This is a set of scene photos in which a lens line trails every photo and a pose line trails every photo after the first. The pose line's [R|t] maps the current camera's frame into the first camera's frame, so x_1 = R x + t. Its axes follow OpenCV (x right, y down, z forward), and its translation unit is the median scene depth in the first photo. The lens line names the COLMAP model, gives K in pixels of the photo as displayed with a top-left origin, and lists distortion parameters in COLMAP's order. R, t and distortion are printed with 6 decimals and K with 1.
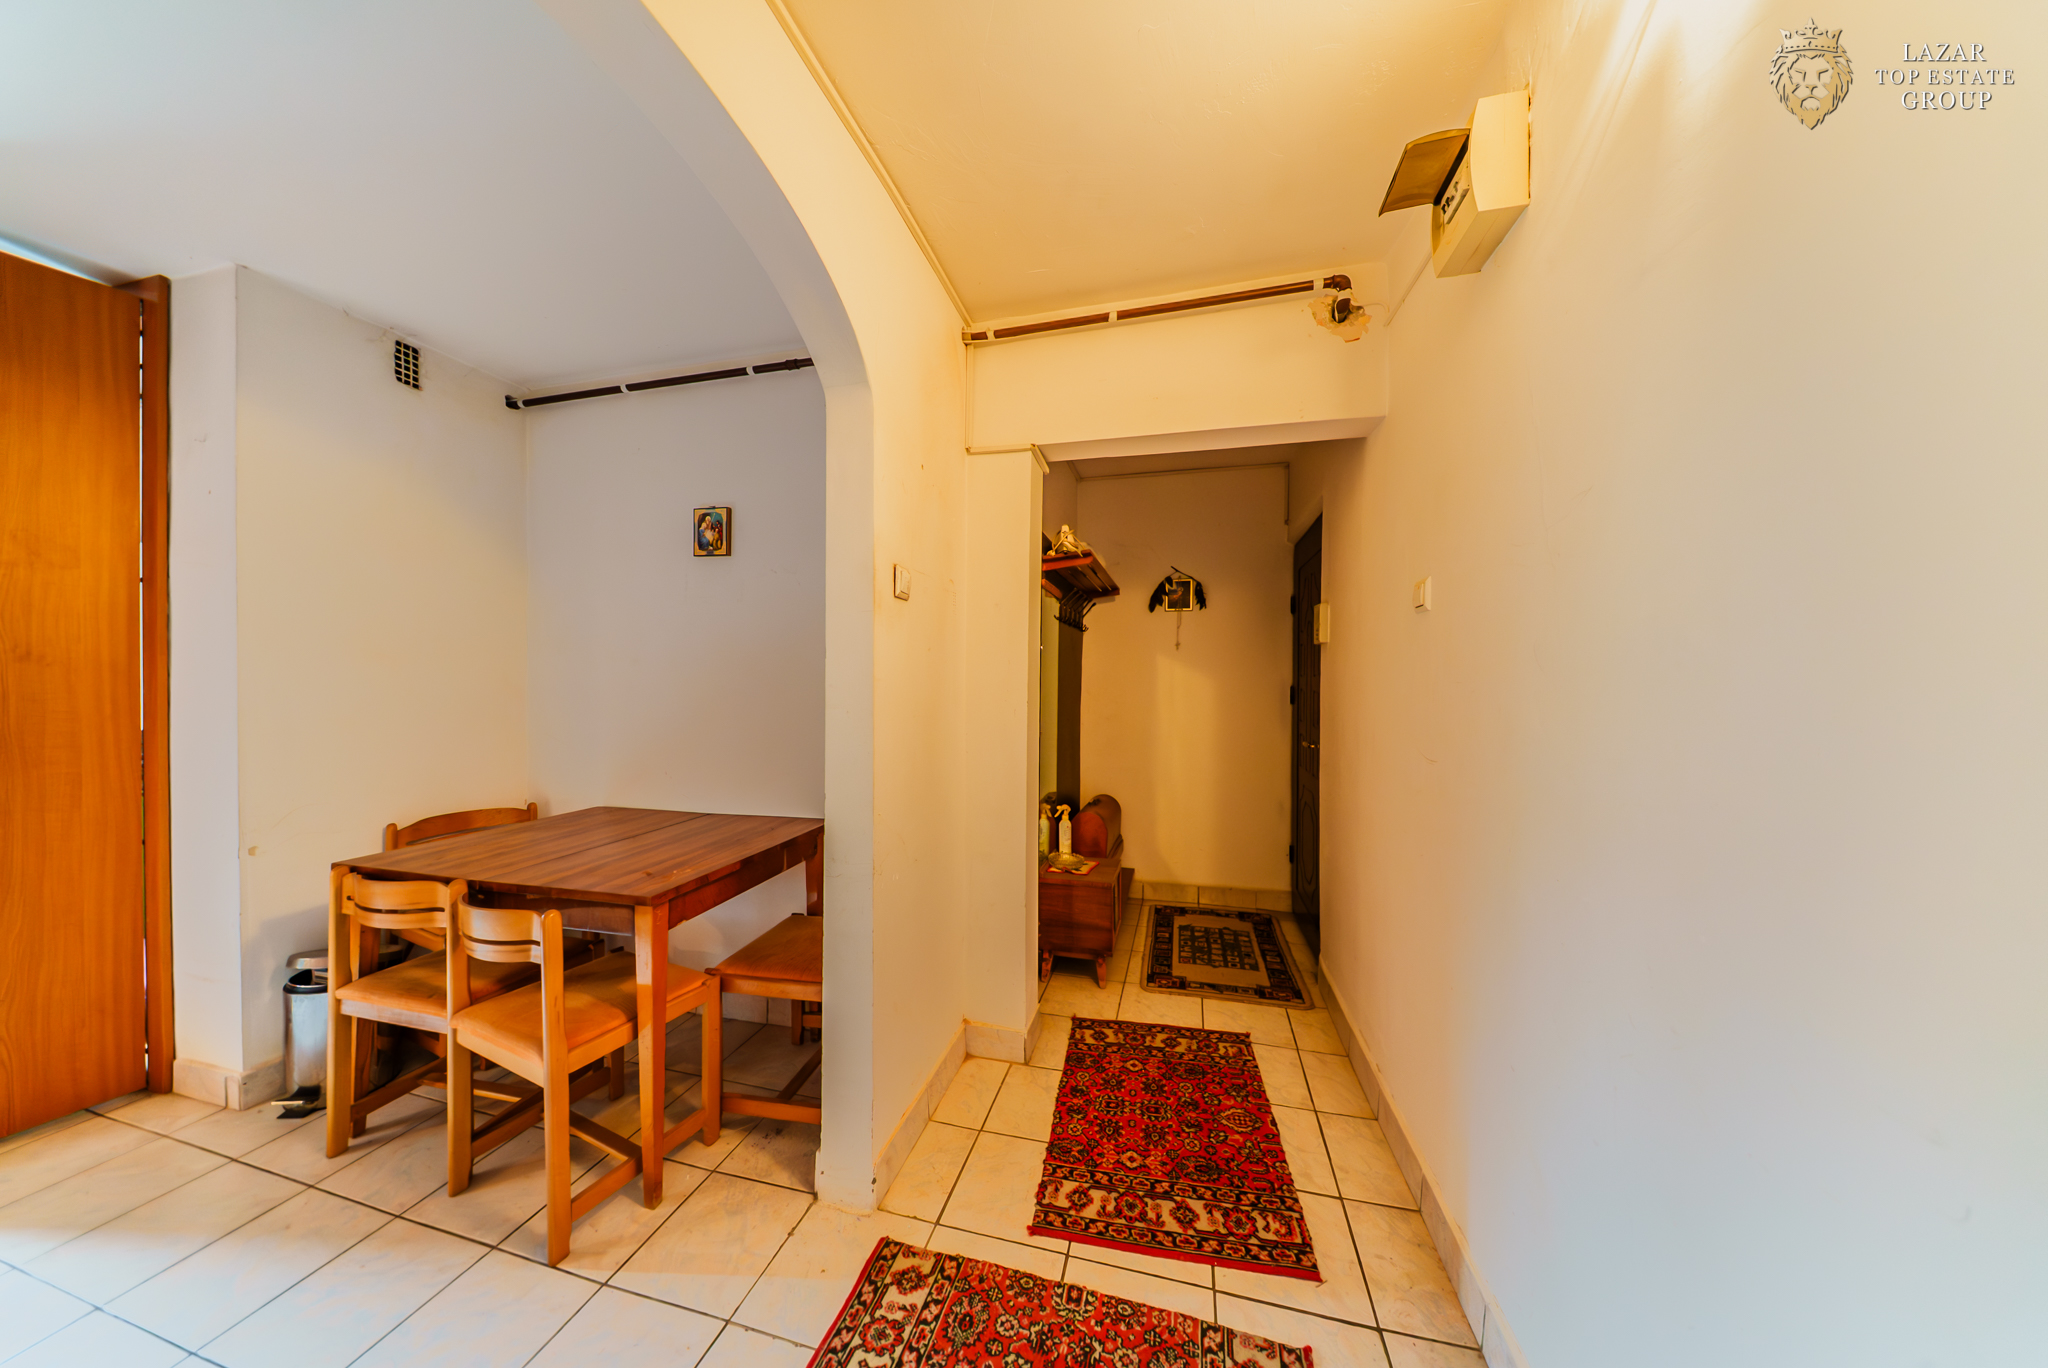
lens RADIAL K [[611.7, 0, 1013.4], [0, 611.7, 678.7], [0, 0, 1]] dist [-0.002145, -0.000762]
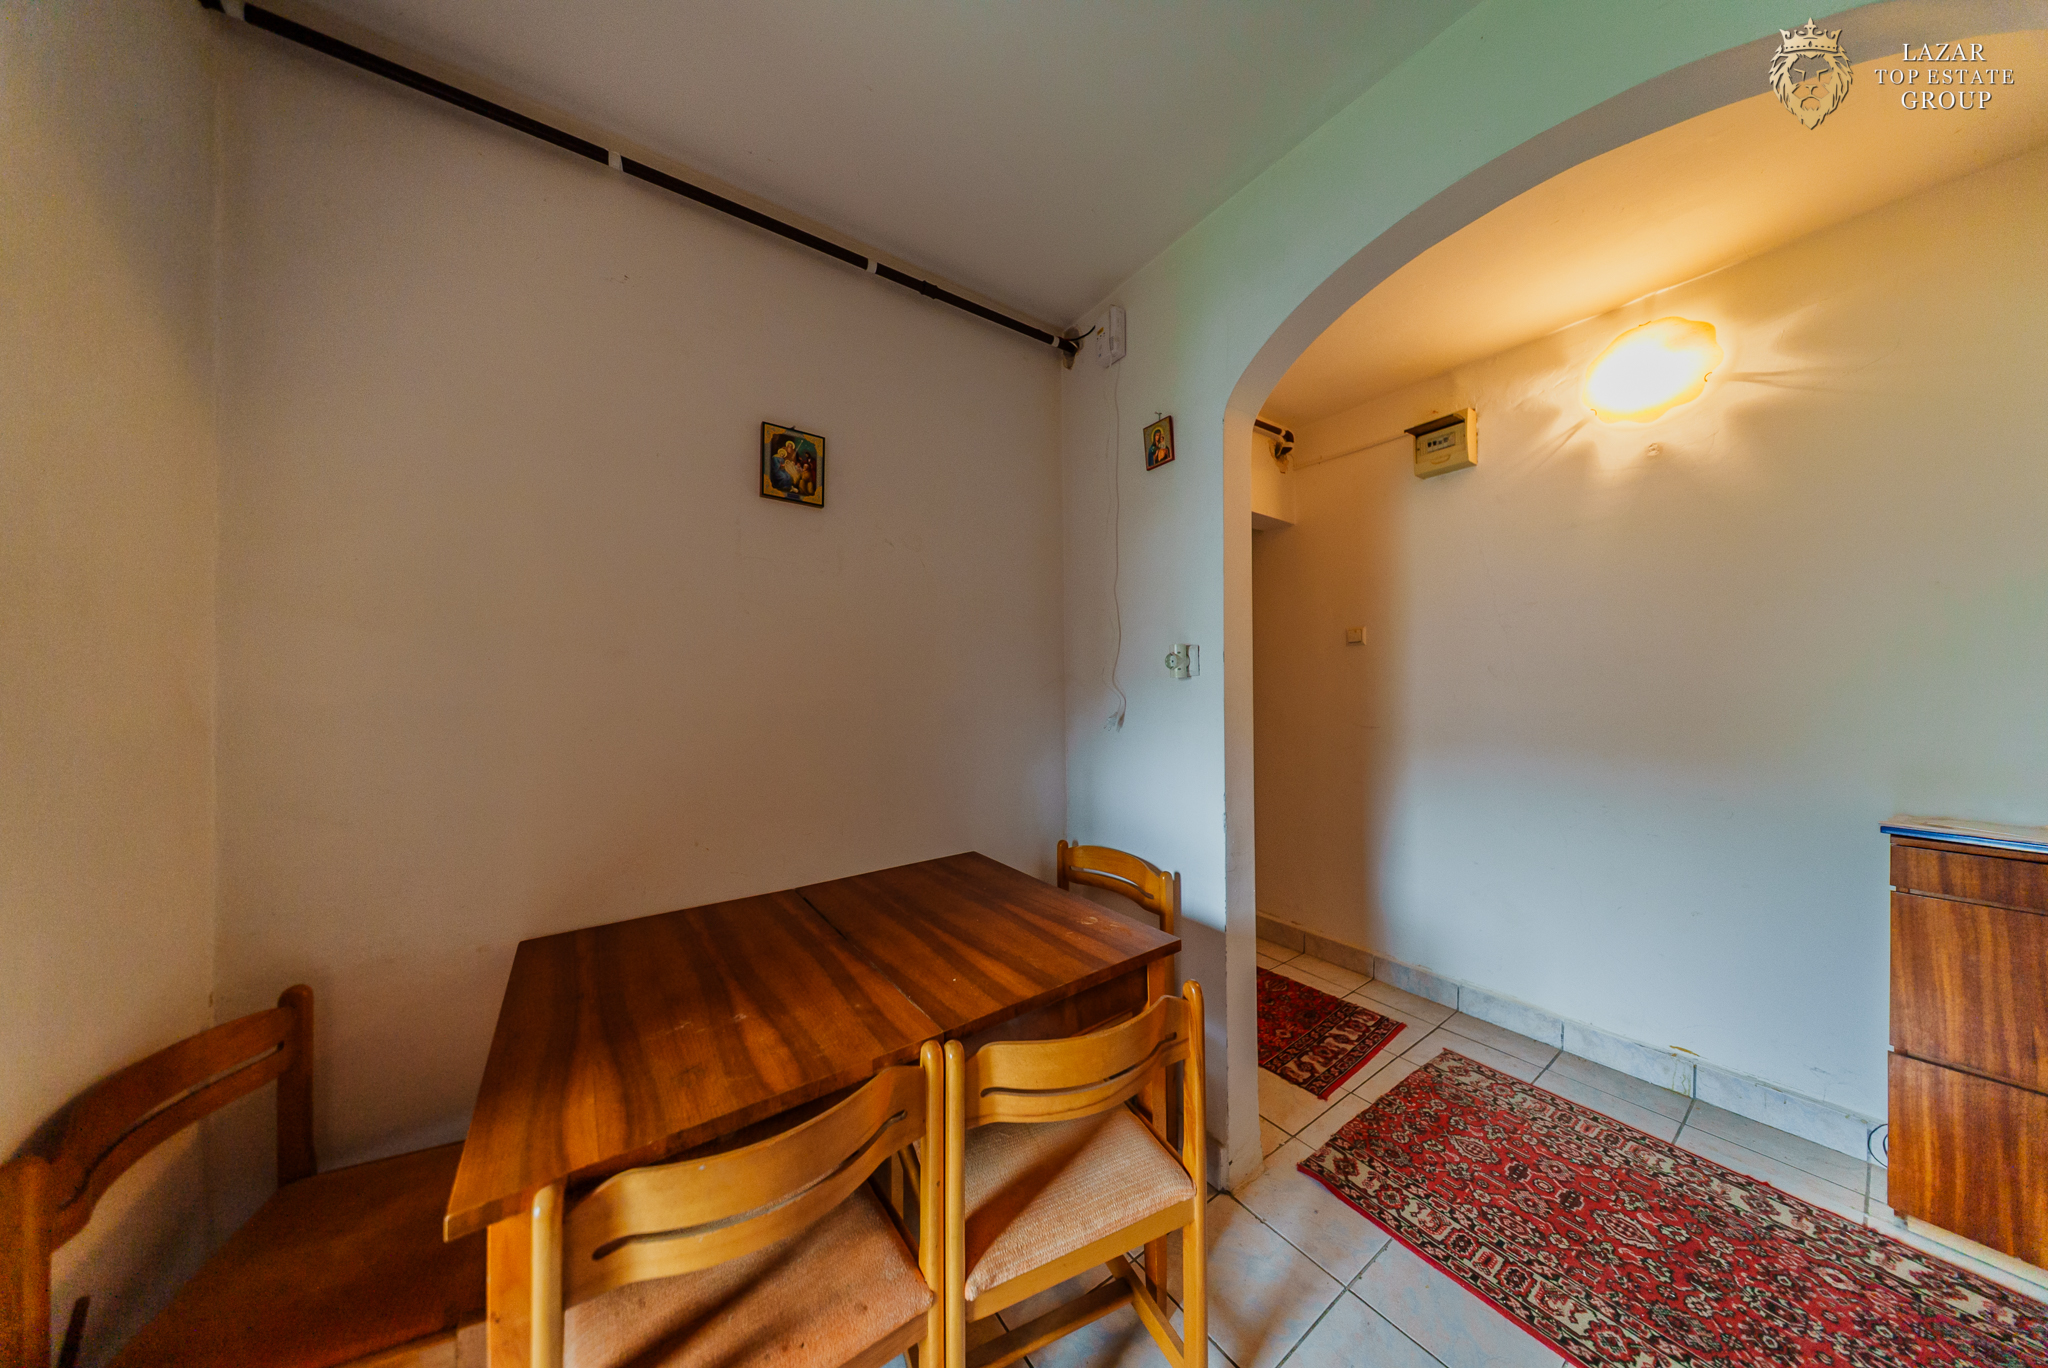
lens RADIAL K [[611.7, 0, 1019.0], [0, 611.7, 687.9], [0, 0, 1]] dist [-0.002145, -0.000762]
pose [[0.647563, -0.000867, 0.762012, -1.379360], [0.012064, 0.999886, -0.009115, 0.021034], [-0.761917, 0.015095, 0.647499, 0.620962]]
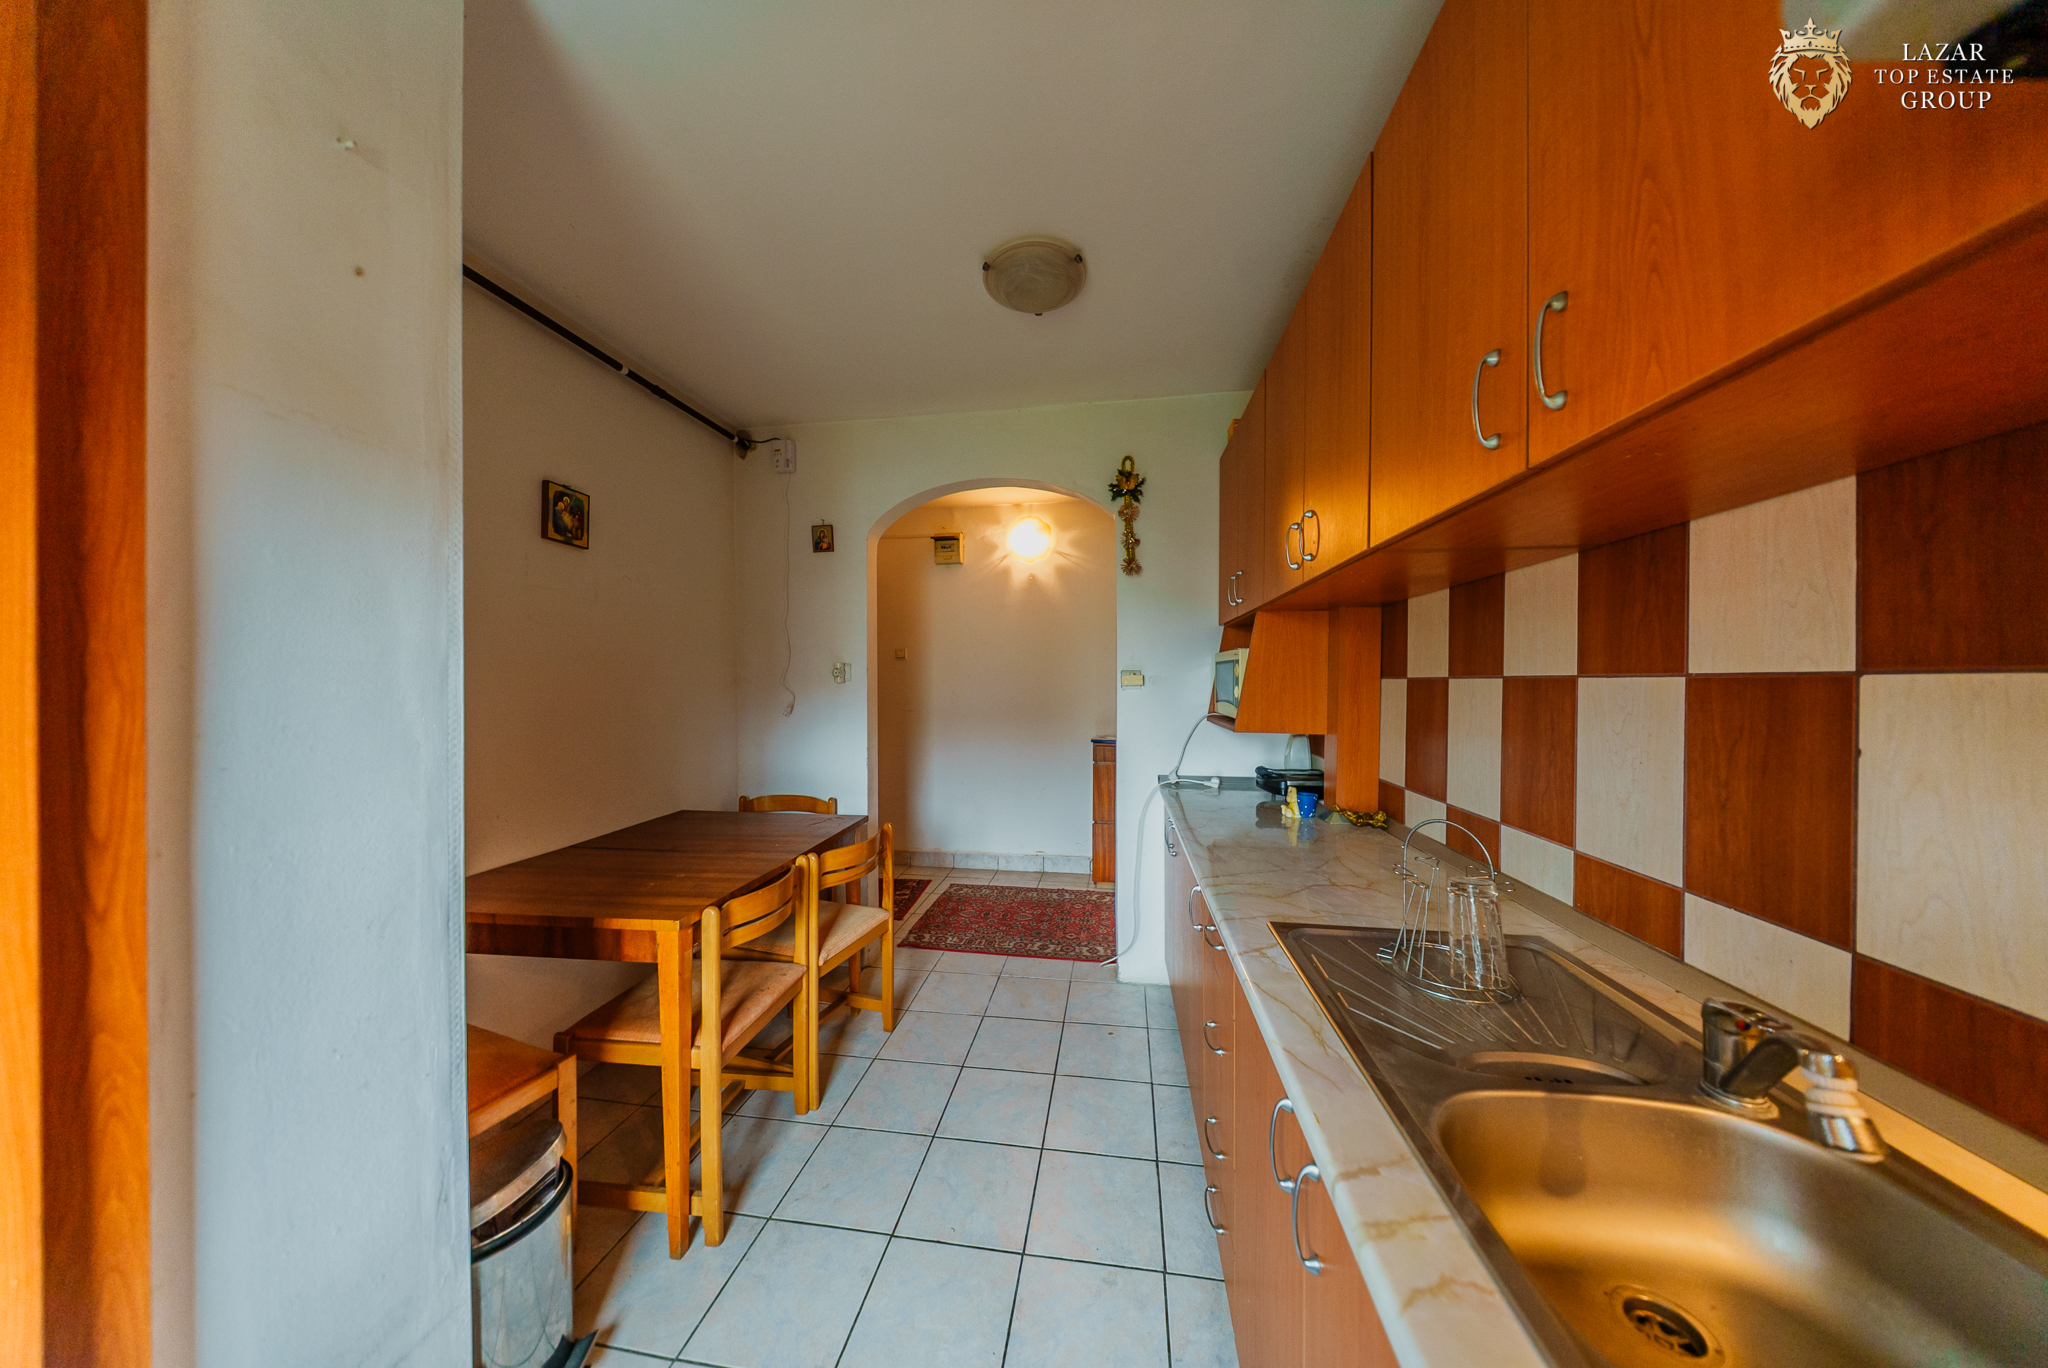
lens RADIAL K [[611.7, 0, 1024.5], [0, 611.7, 684.3], [0, 0, 1]] dist [-0.002145, -0.000762]
pose [[-0.095033, -0.004248, 0.995465, -2.299857], [0.010869, 0.999927, 0.005304, -0.001654], [-0.995415, 0.011324, -0.094980, 0.726495]]
